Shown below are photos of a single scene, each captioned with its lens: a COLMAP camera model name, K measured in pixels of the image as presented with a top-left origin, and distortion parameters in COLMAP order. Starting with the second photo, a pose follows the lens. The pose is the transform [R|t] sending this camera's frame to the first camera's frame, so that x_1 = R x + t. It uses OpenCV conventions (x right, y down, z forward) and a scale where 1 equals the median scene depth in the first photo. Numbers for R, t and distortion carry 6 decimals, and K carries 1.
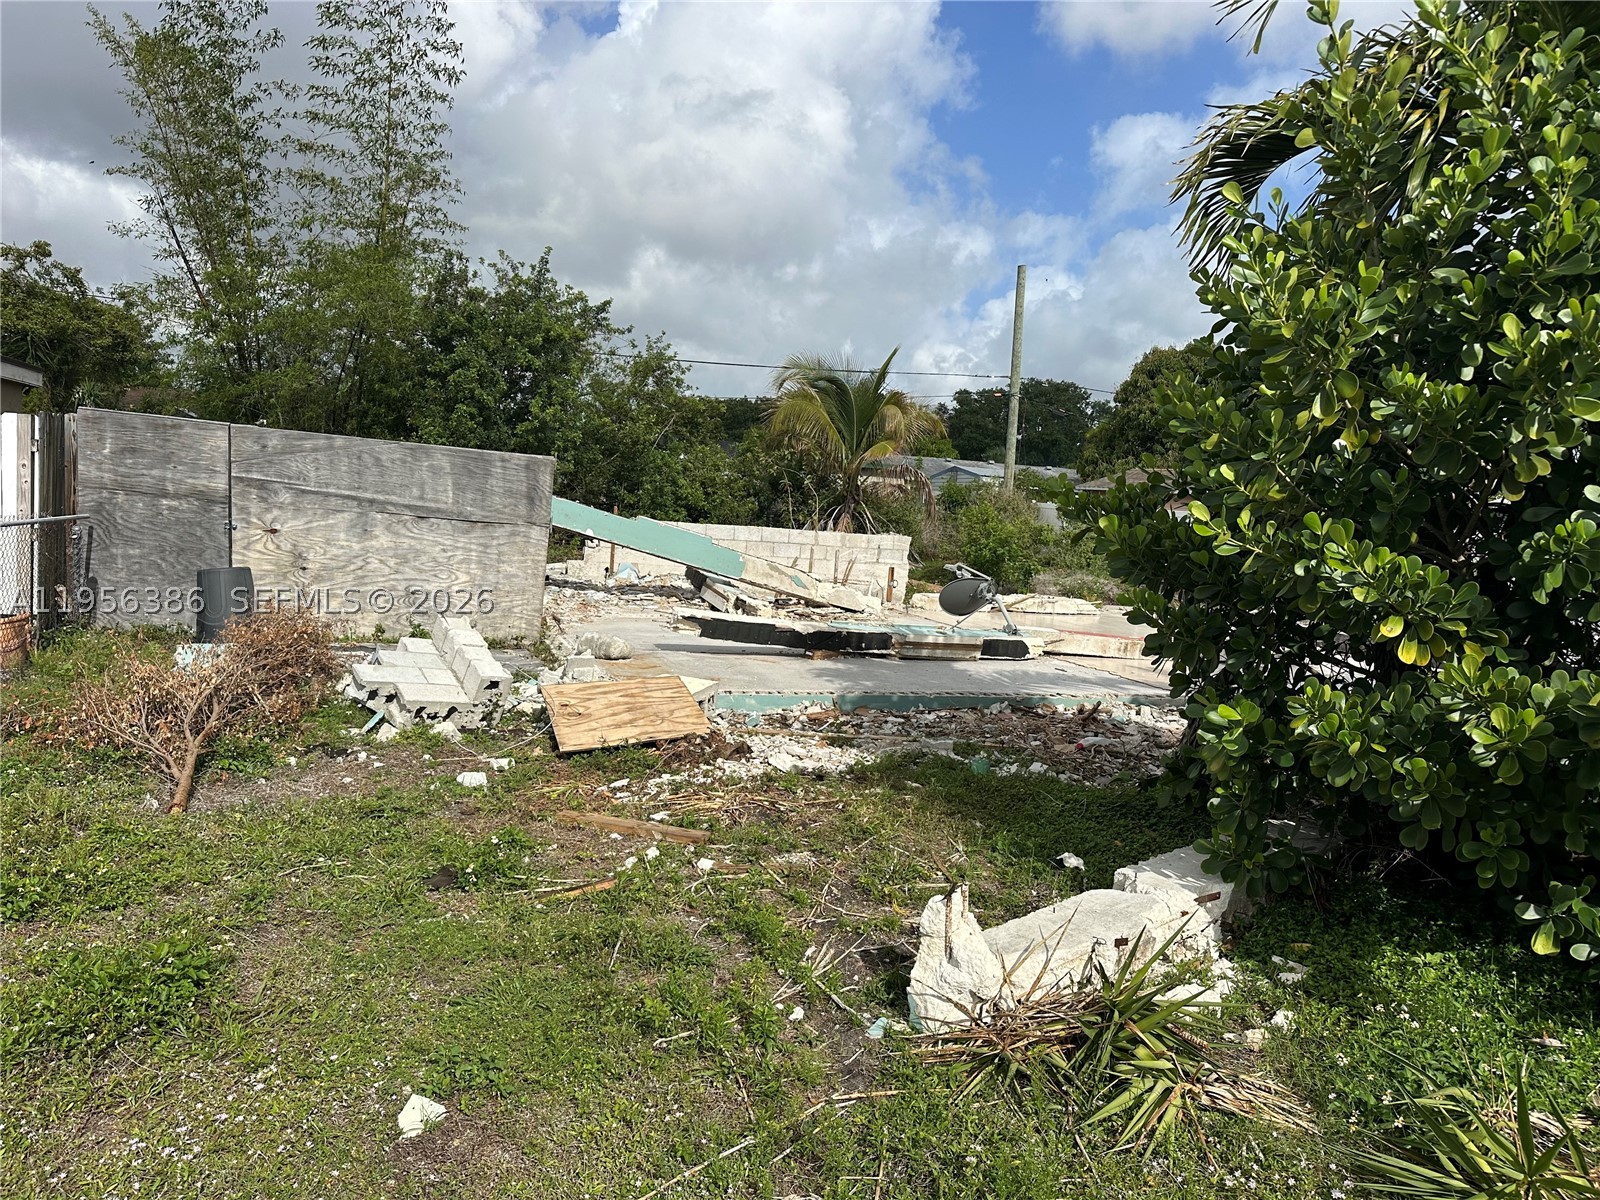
lens RADIAL K [[1123.3, 0, 801.3], [0, 1123.3, 581.6], [0, 0, 1]] dist [0.155685, -0.244530]
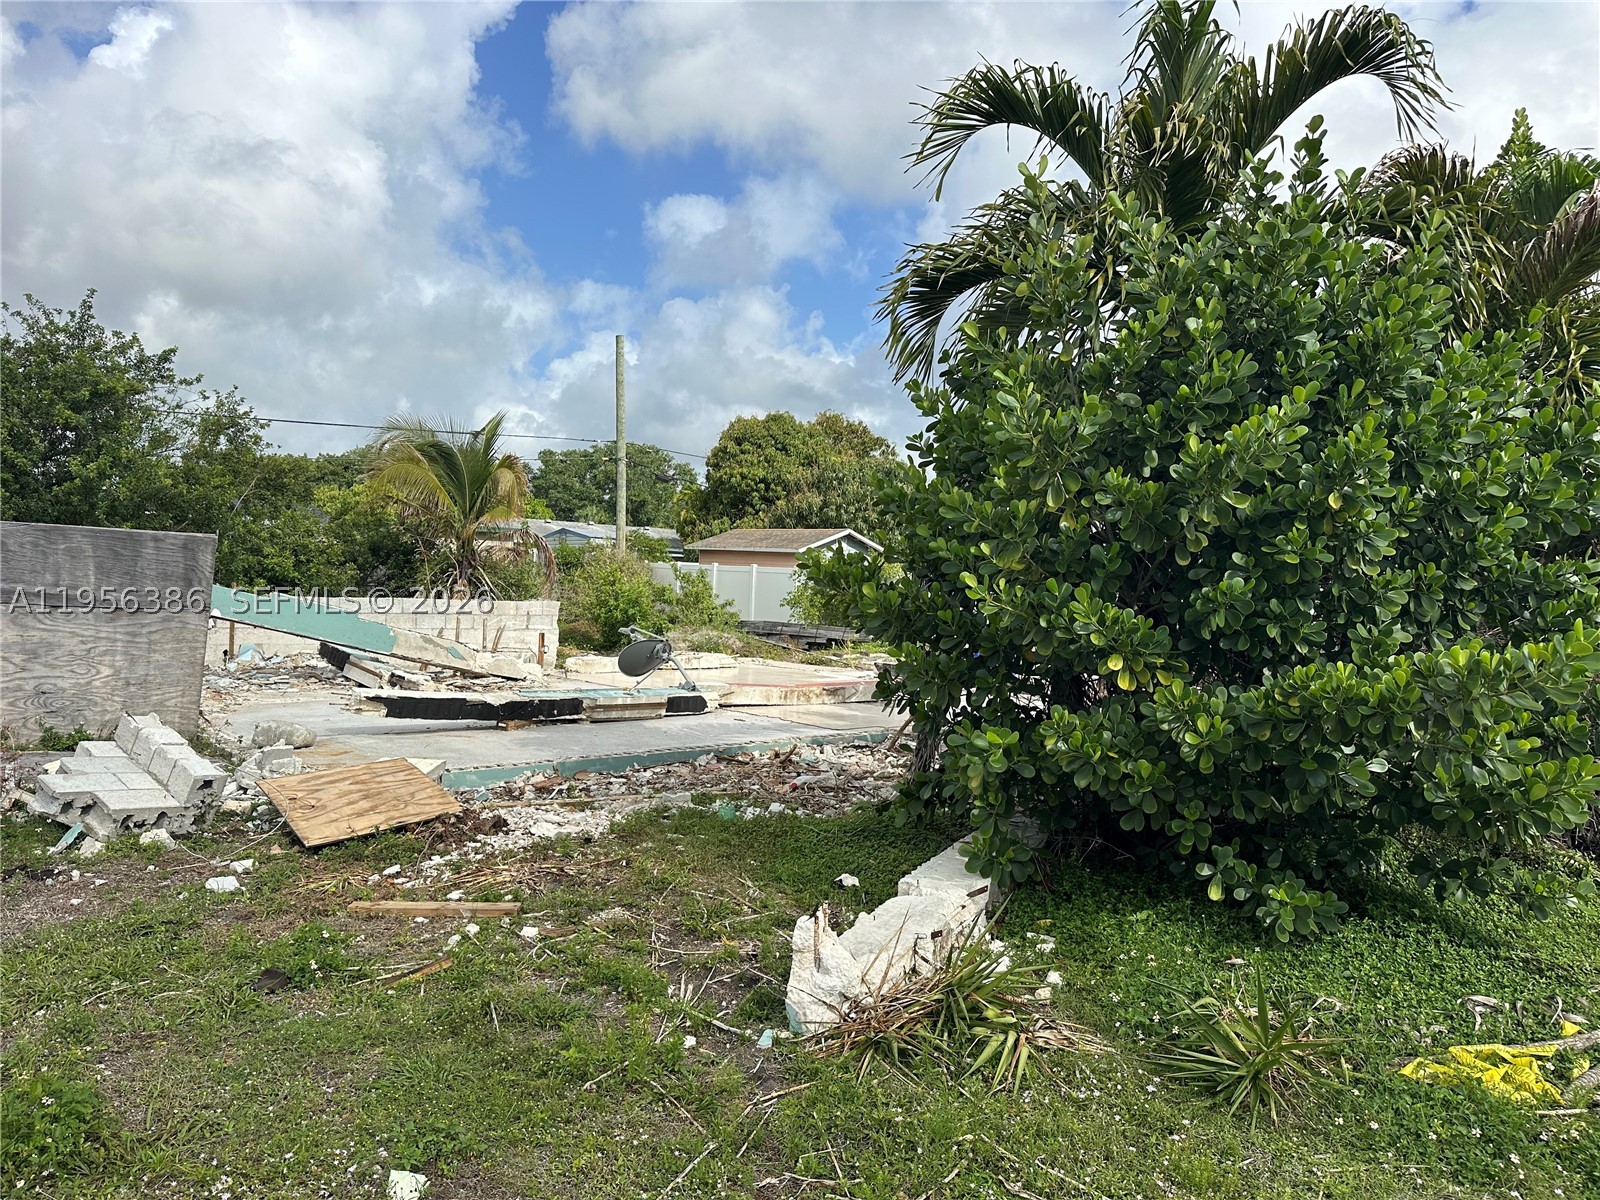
lens RADIAL K [[1121.3, 0, 794.5], [0, 1121.3, 595.9], [0, 0, 1]] dist [0.161100, -0.248962]
pose [[0.937194, -0.040321, 0.346471, -0.142979], [0.053953, 0.998099, -0.029785, -0.009321], [-0.344611, 0.046607, 0.937588, -0.053401]]
